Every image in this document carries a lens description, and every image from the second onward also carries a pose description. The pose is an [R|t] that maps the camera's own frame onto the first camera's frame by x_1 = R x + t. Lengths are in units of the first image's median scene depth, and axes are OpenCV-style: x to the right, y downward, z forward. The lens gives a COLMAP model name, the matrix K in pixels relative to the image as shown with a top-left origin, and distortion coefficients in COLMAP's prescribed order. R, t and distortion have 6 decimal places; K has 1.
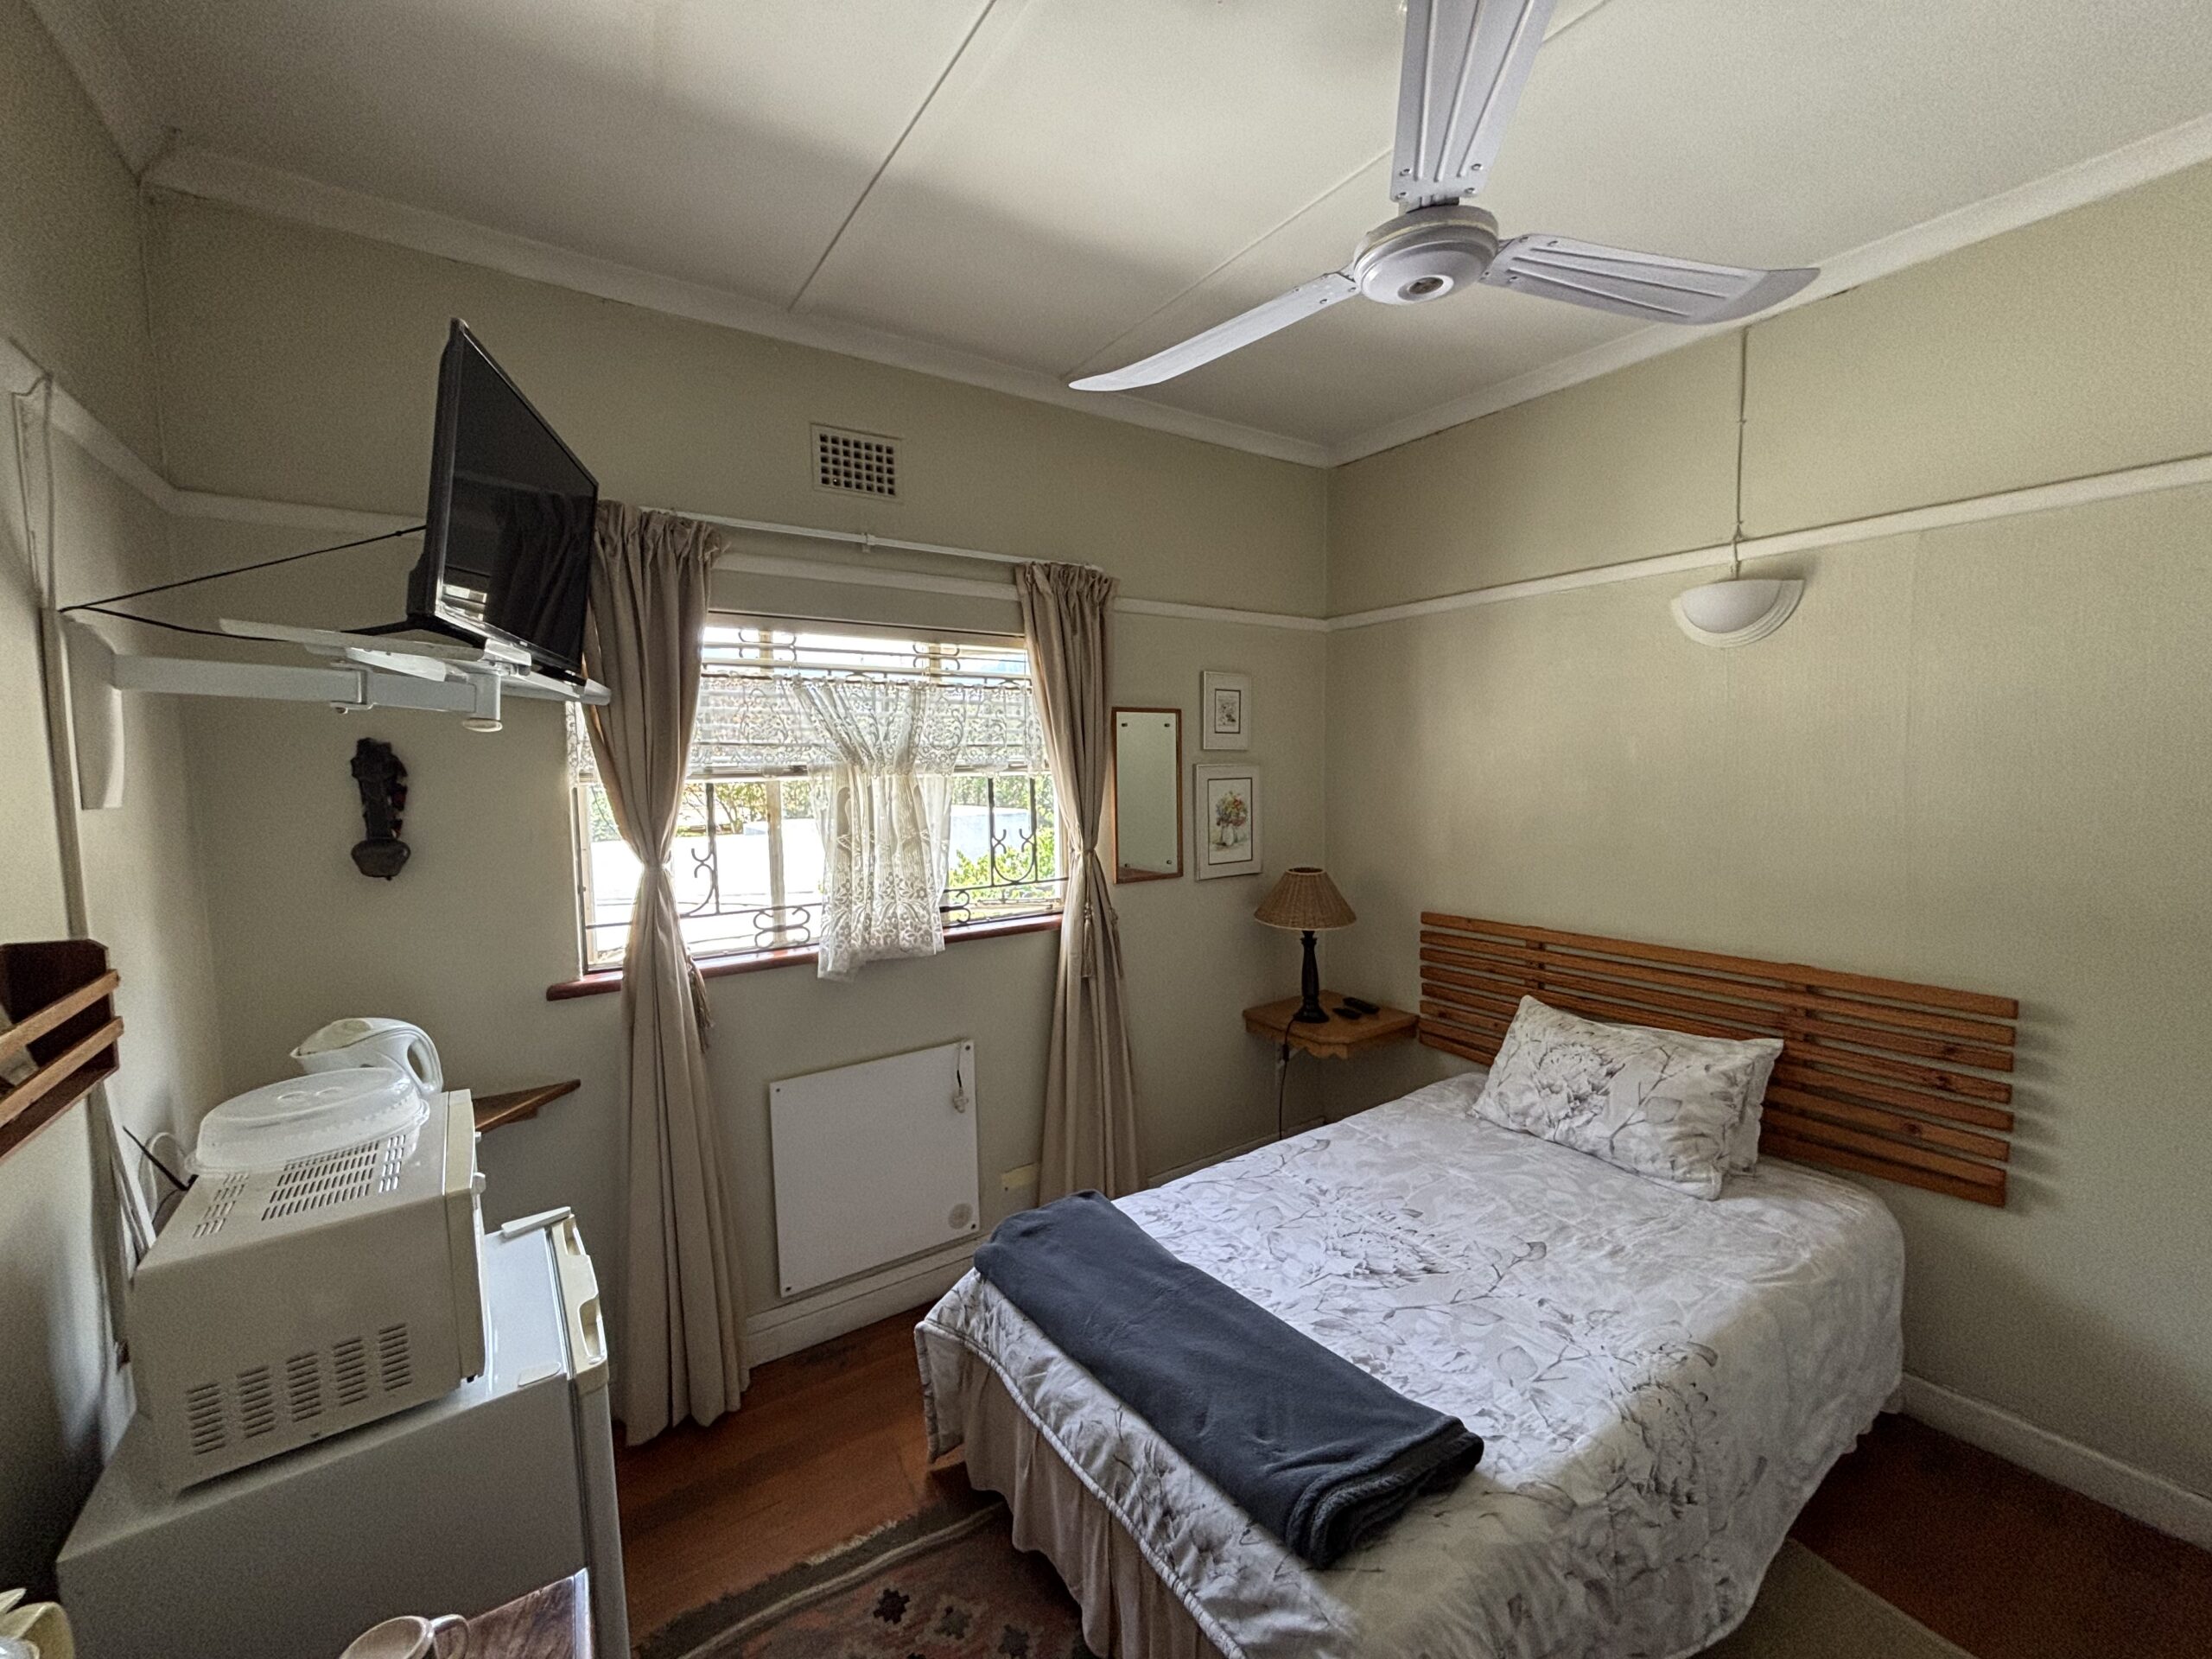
lens RADIAL K [[898.1, 0, 1109.0], [0, 898.1, 832.1], [0, 0, 1]] dist [0.002904, 0.000220]
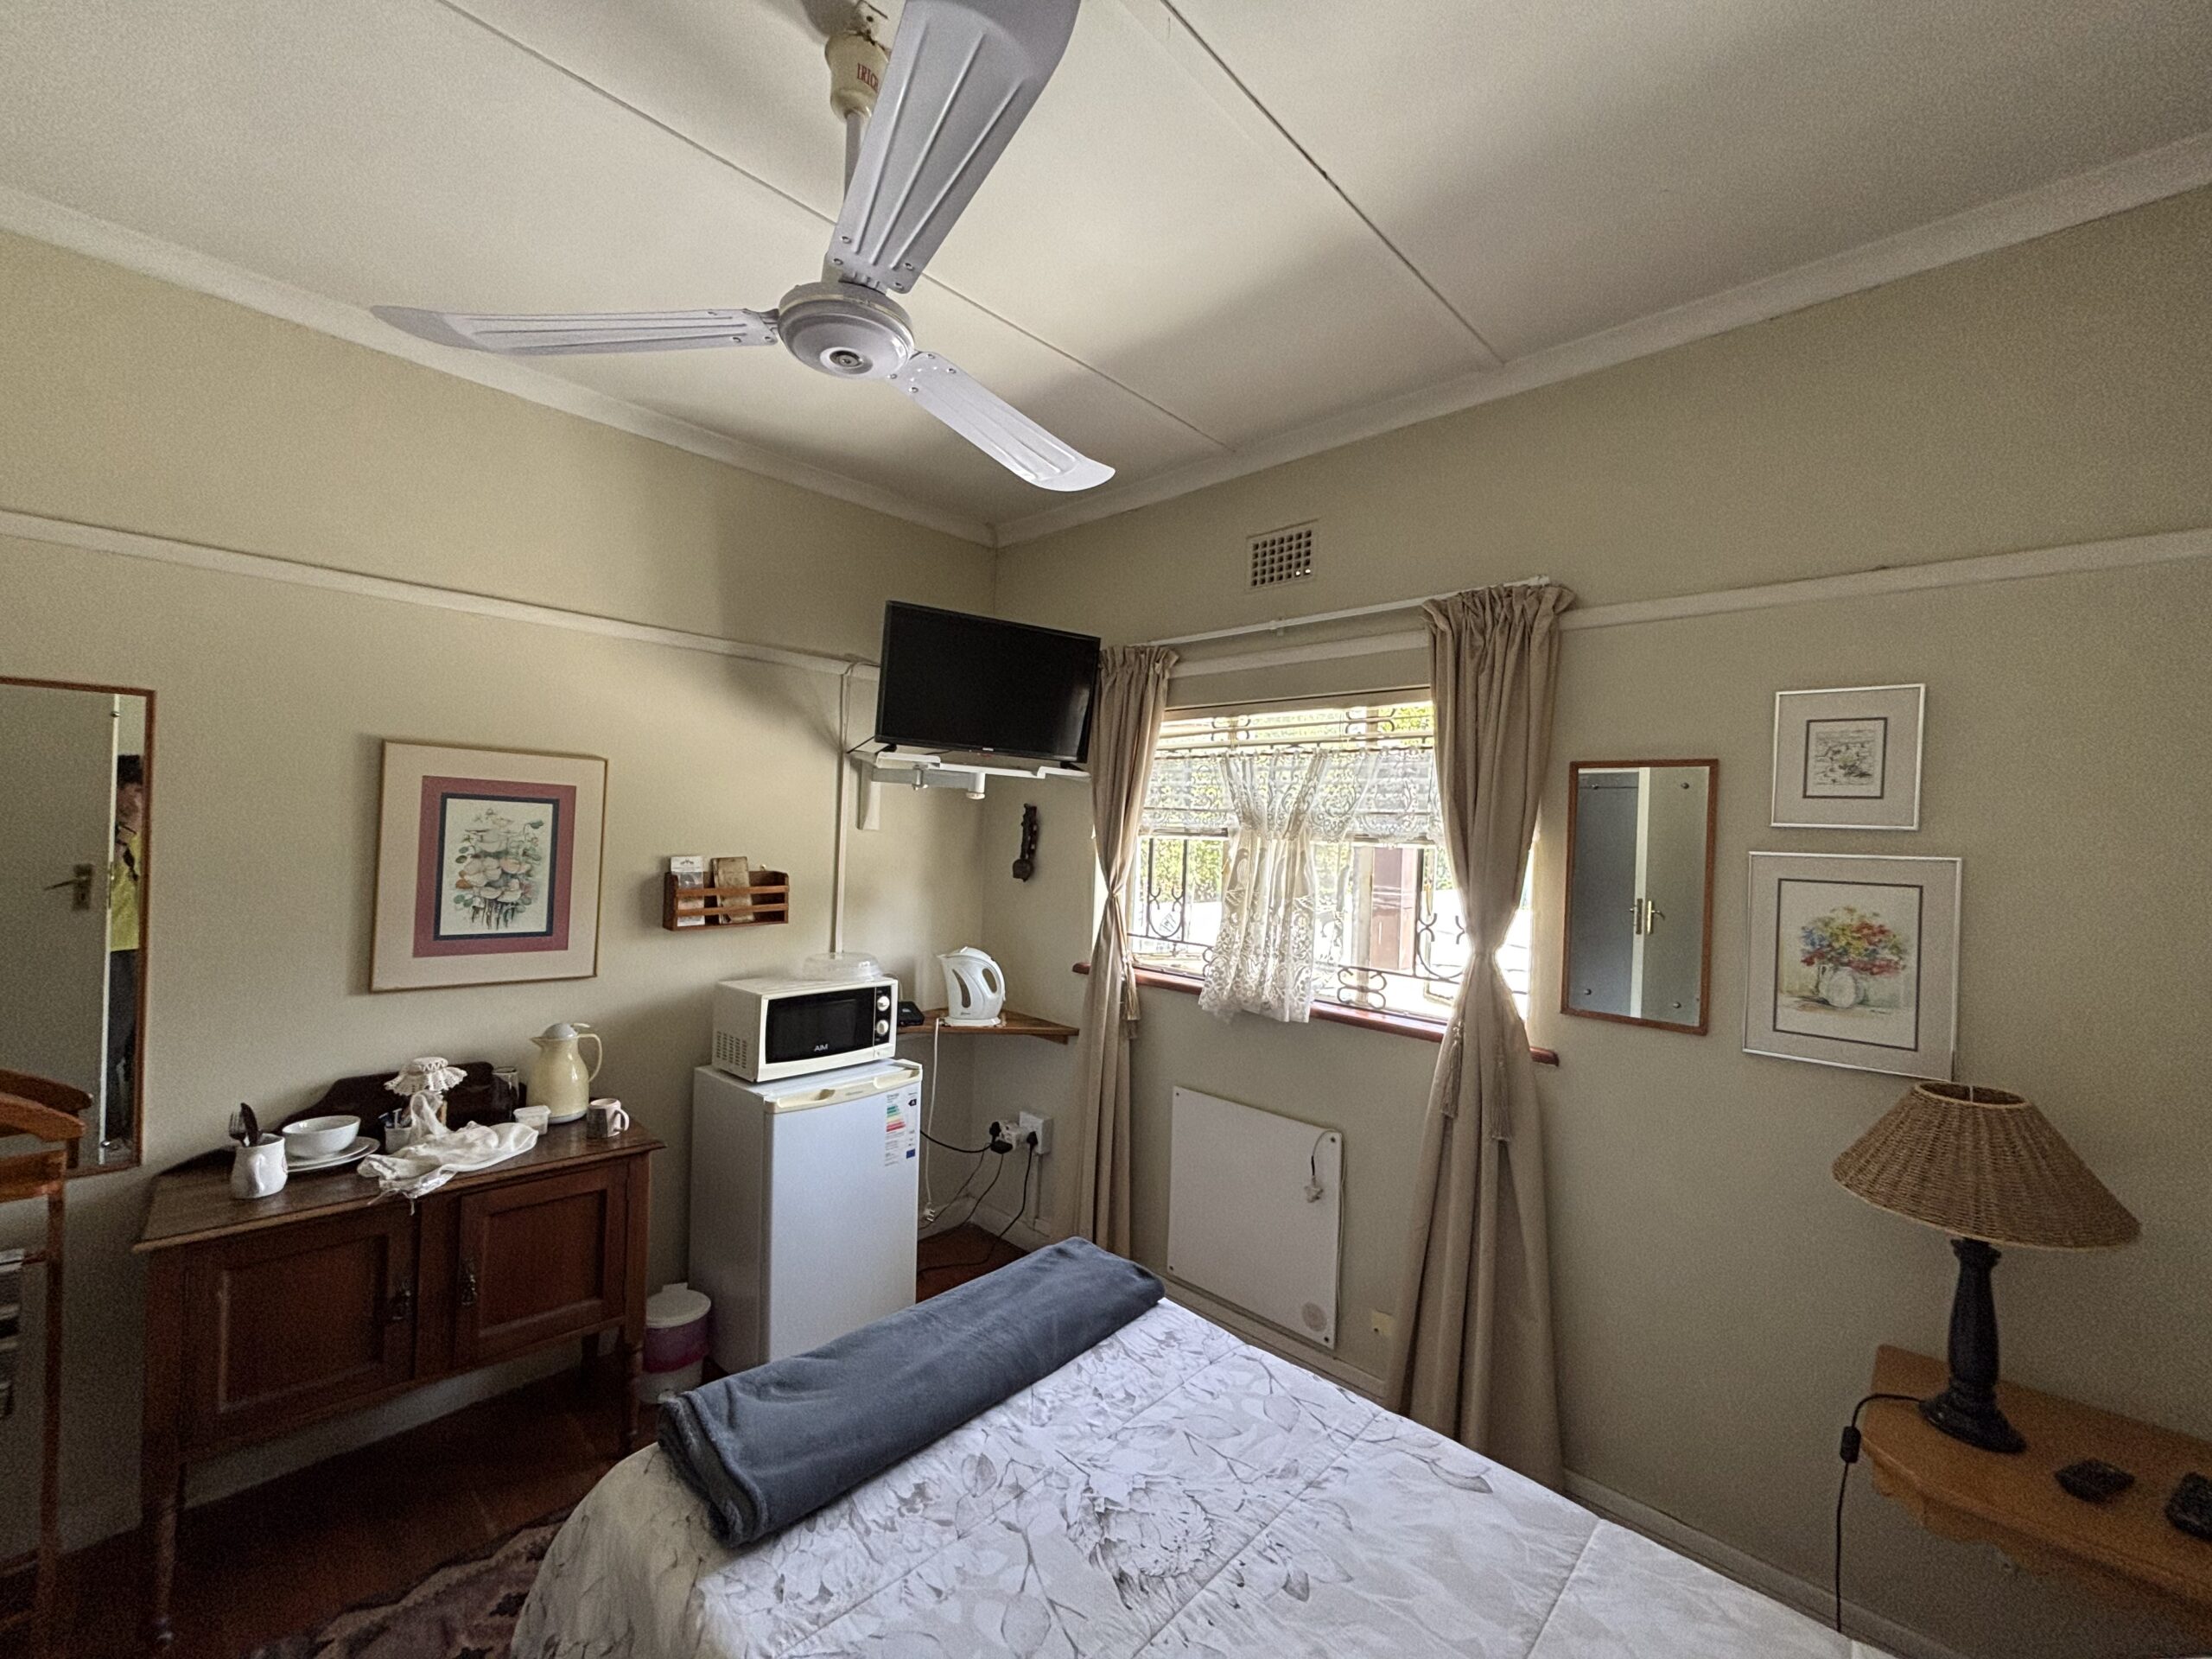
lens RADIAL K [[899.6, 0, 1104.2], [0, 899.6, 836.6], [0, 0, 1]] dist [-0.000373, 0.000070]
pose [[0.200248, 0.027785, -0.979351, 0.729114], [-0.116448, 0.993187, 0.004368, -0.047601], [0.972800, 0.113169, 0.202119, 0.577707]]
